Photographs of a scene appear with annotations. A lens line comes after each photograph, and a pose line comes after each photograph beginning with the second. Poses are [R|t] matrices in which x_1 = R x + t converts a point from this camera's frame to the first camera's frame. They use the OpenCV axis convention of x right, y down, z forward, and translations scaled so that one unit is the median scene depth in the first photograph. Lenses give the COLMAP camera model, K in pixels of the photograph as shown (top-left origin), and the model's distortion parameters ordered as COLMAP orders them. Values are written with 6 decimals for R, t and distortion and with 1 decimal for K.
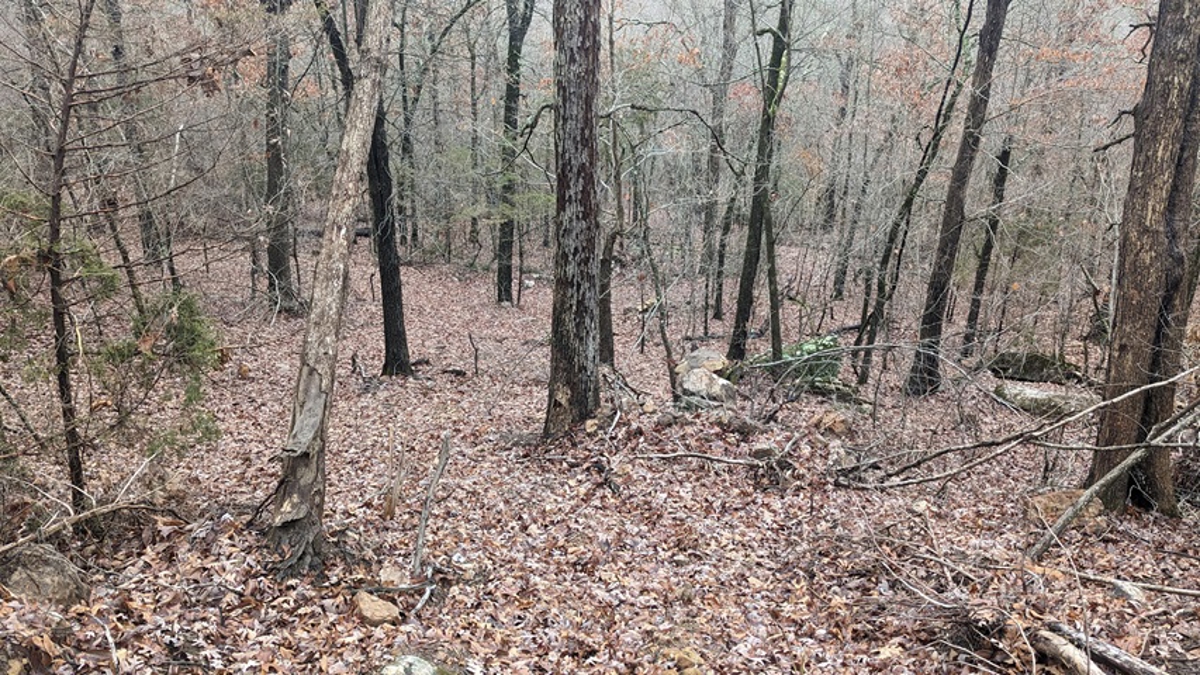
lens RADIAL K [[786.1, 0, 600.0], [0, 786.1, 337.5], [0, 0, 1]] dist [0.062718, -0.053226]
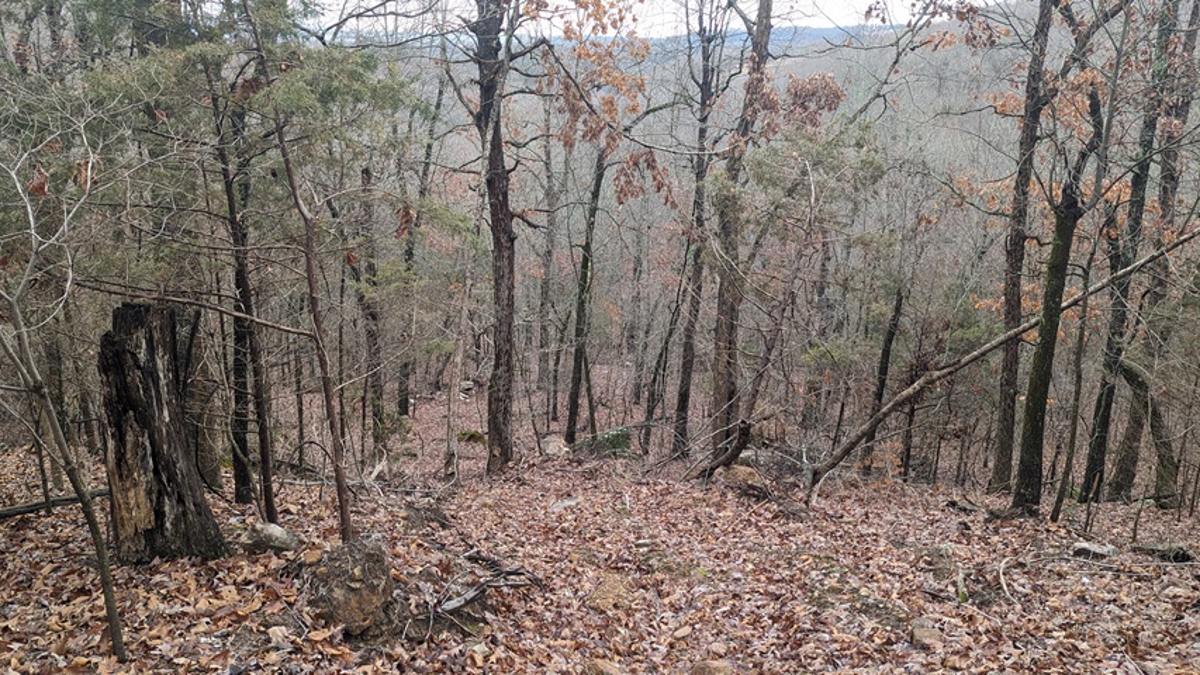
lens RADIAL K [[786.1, 0, 600.0], [0, 786.1, 337.5], [0, 0, 1]] dist [0.062718, -0.053226]
pose [[0.974242, -0.018397, 0.224753, -0.128928], [0.050267, 0.989306, -0.136916, 0.037975], [-0.219831, 0.144687, 0.964749, -0.615811]]
